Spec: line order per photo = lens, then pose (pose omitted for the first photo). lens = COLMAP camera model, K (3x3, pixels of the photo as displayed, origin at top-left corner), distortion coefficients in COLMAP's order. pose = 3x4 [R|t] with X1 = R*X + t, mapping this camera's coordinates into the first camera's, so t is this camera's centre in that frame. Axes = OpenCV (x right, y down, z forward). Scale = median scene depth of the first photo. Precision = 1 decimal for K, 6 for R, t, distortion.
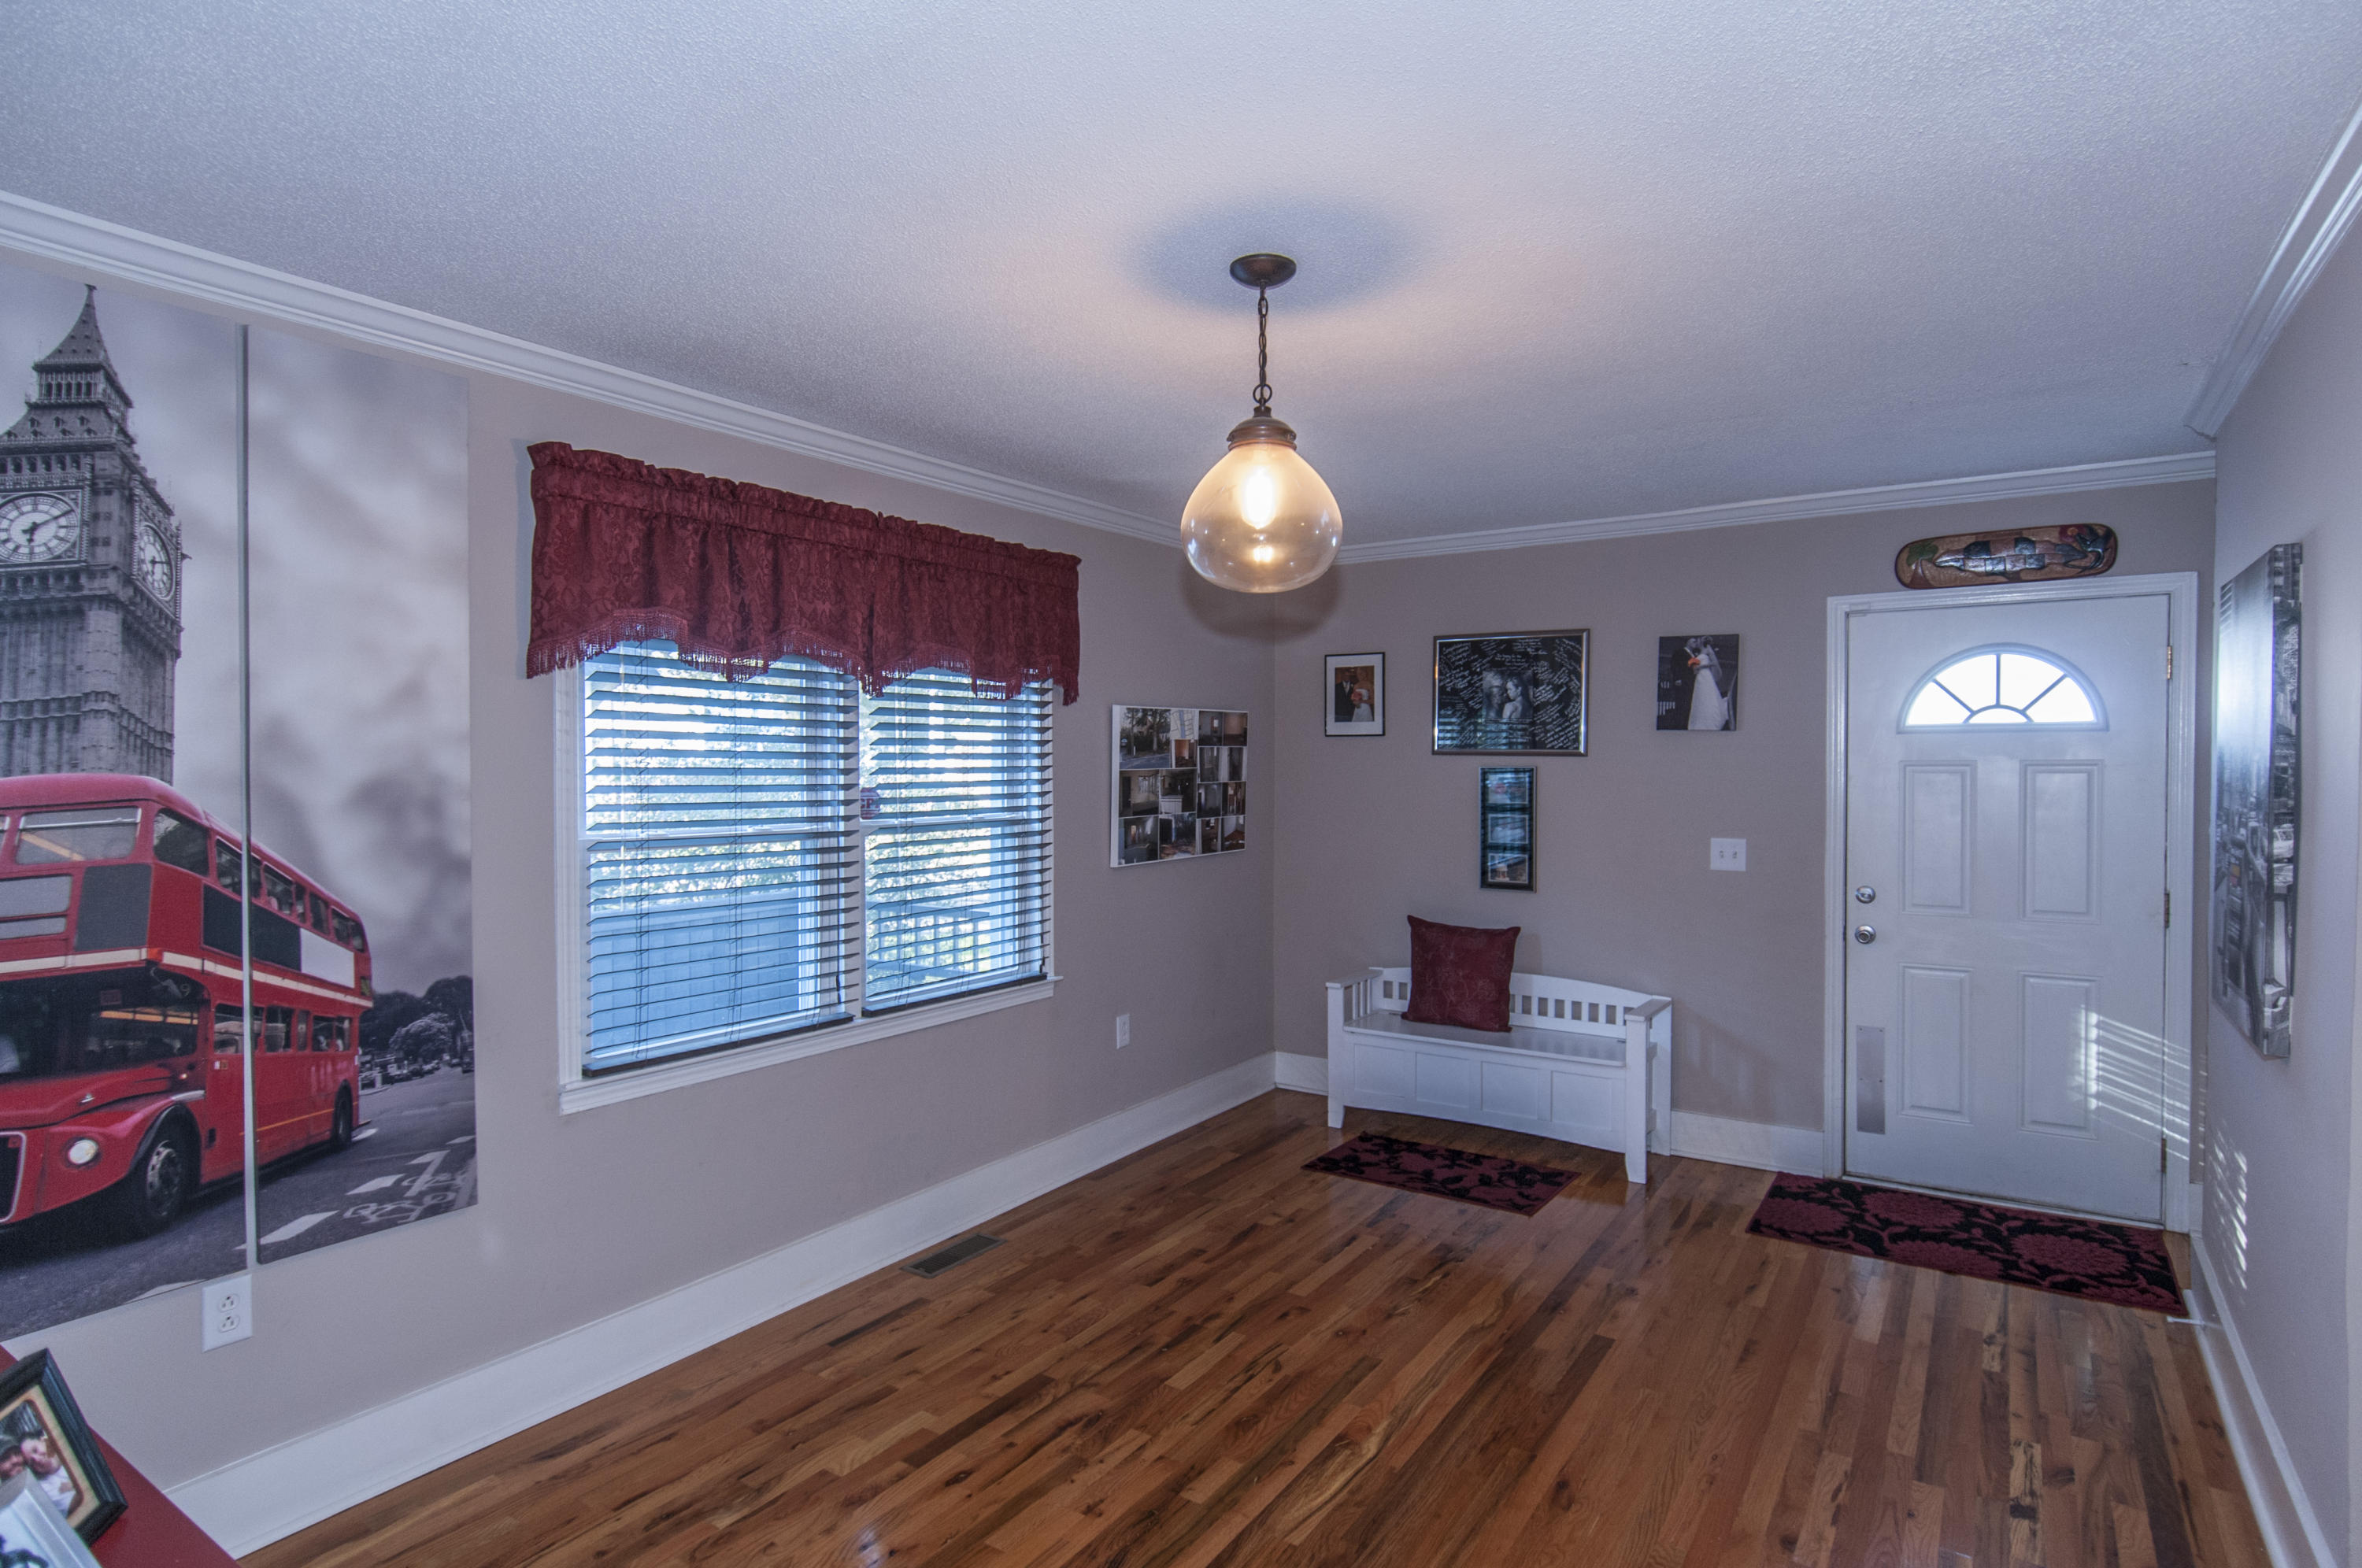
lens RADIAL K [[1220.3, 0, 1205.0], [0, 1220.3, 794.0], [0, 0, 1]] dist [0.030701, -0.022270]
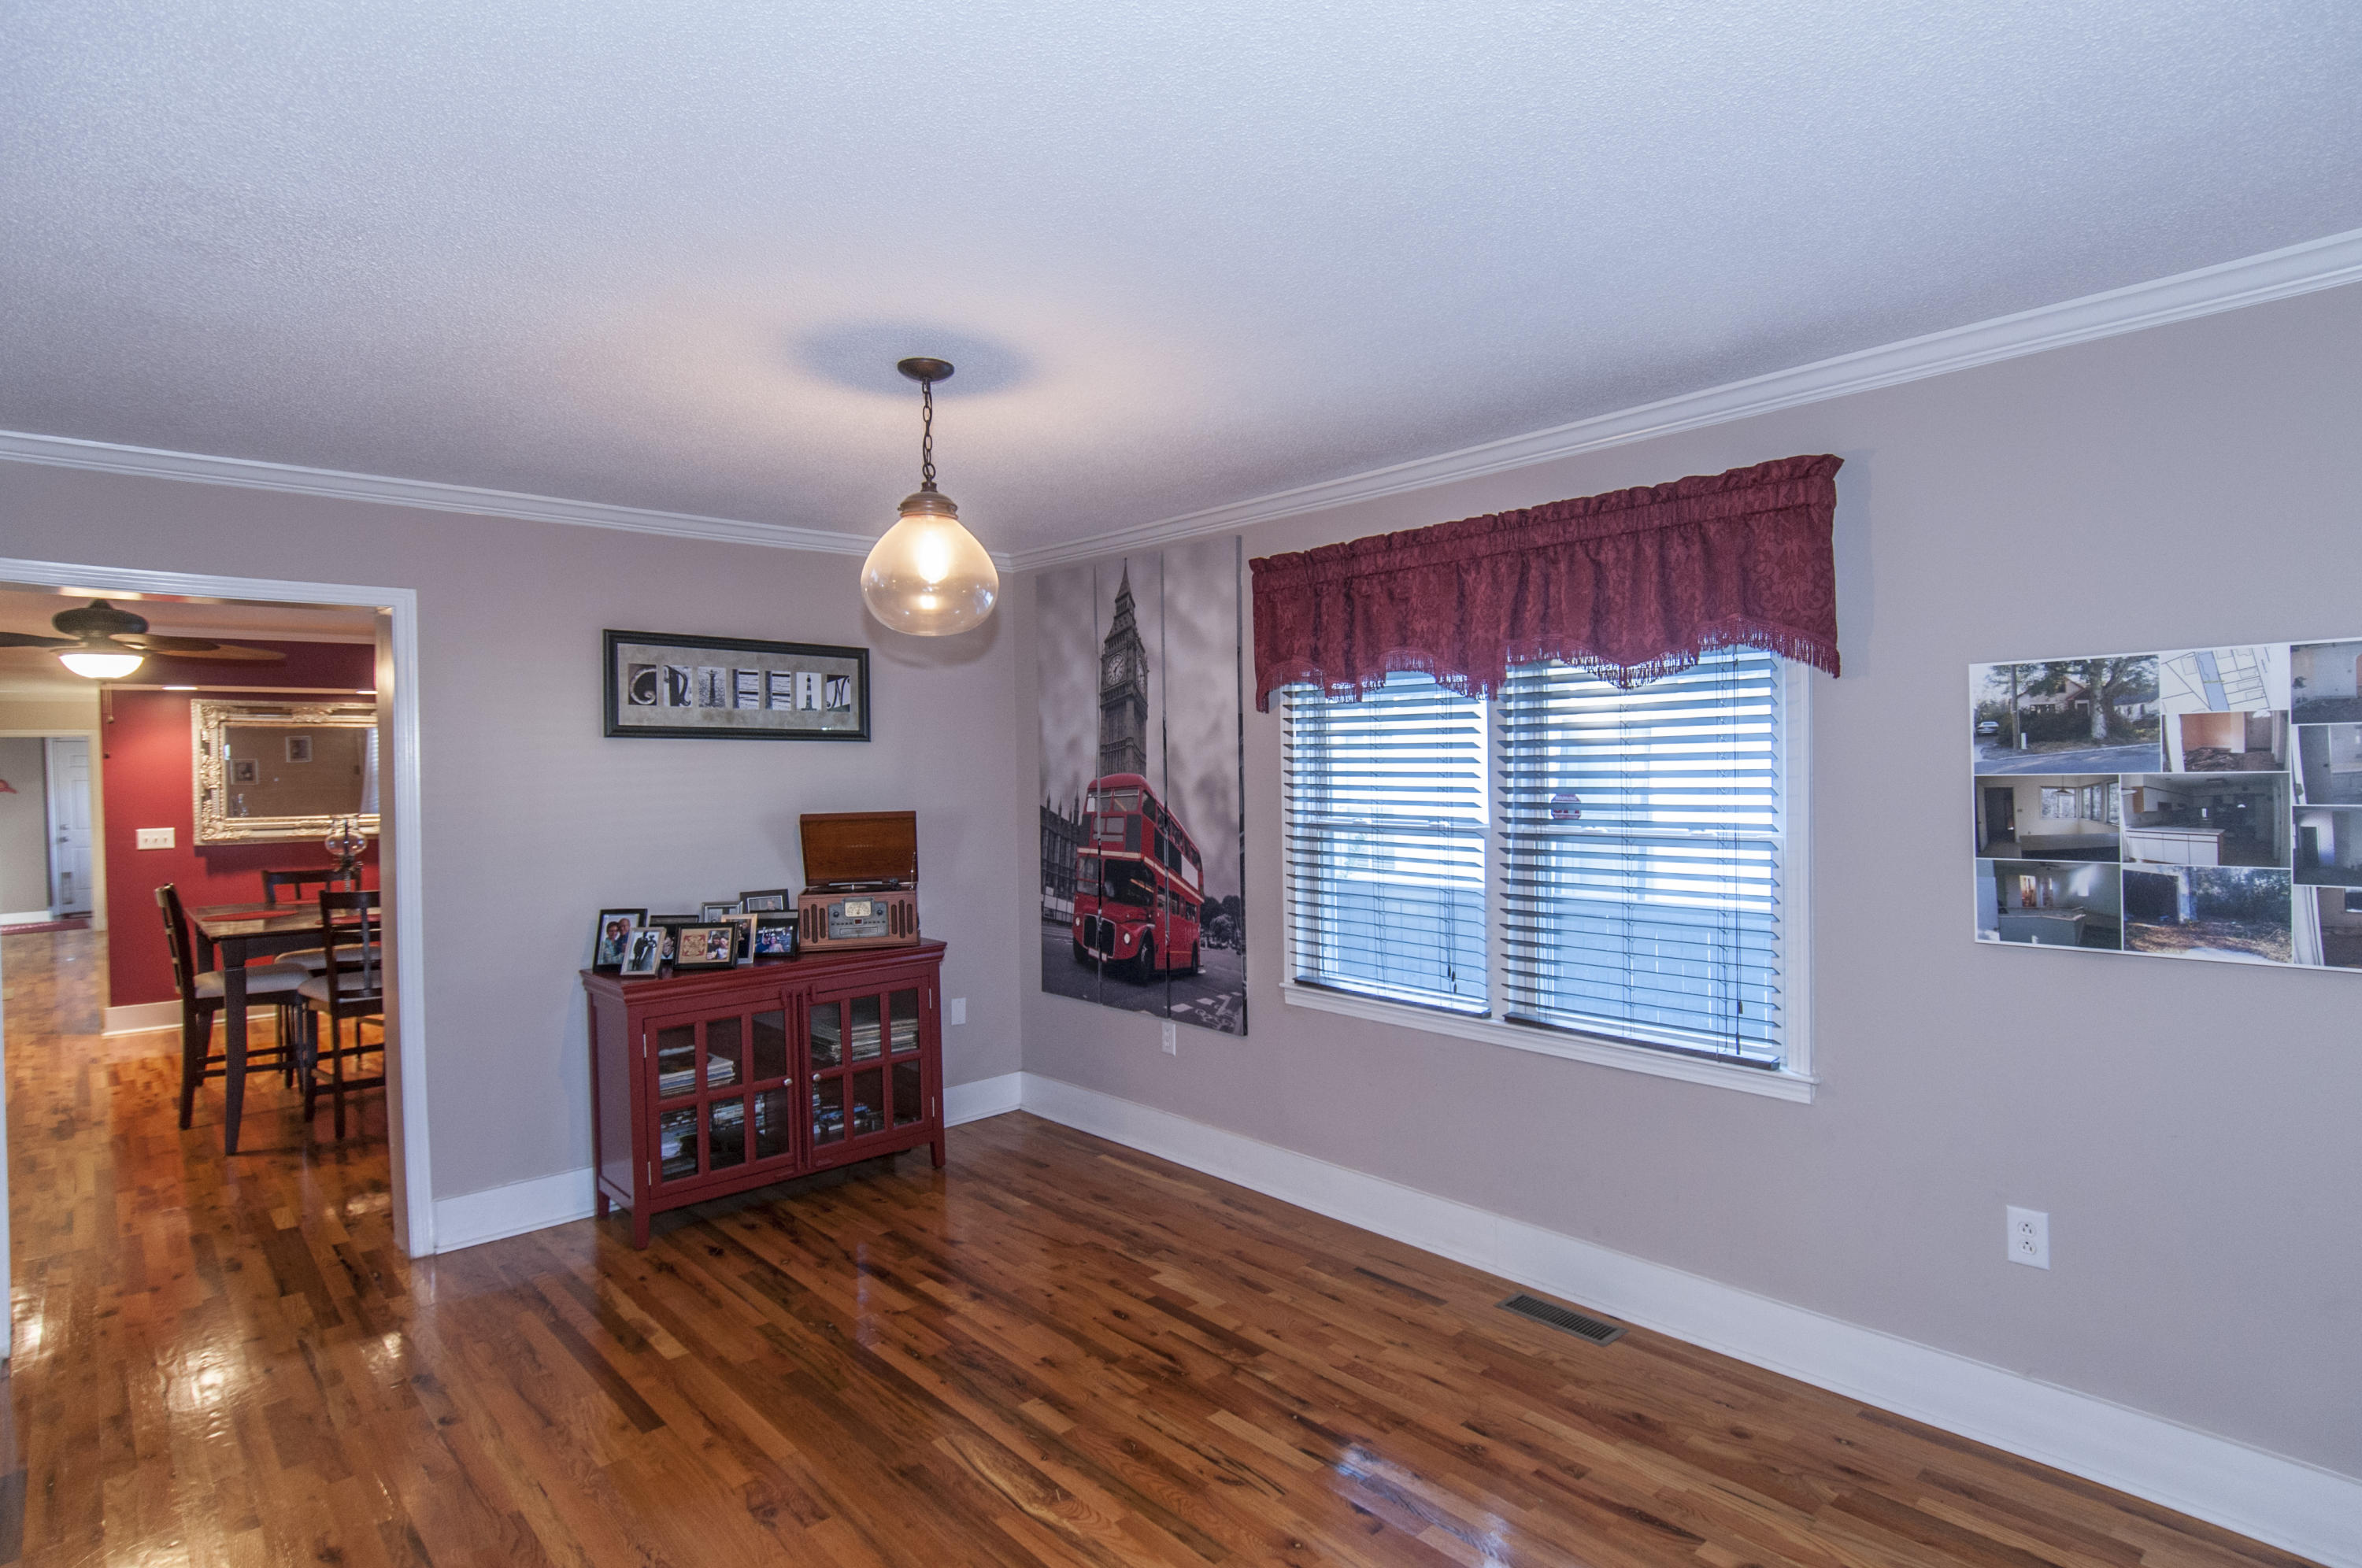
lens RADIAL K [[1220.3, 0, 1205.0], [0, 1220.3, 794.0], [0, 0, 1]] dist [0.030701, -0.022270]
pose [[-0.236922, 0.030752, -0.971042, 1.021456], [-0.010834, 0.999353, 0.034292, -0.046987], [0.971468, 0.018645, -0.236436, 1.367338]]
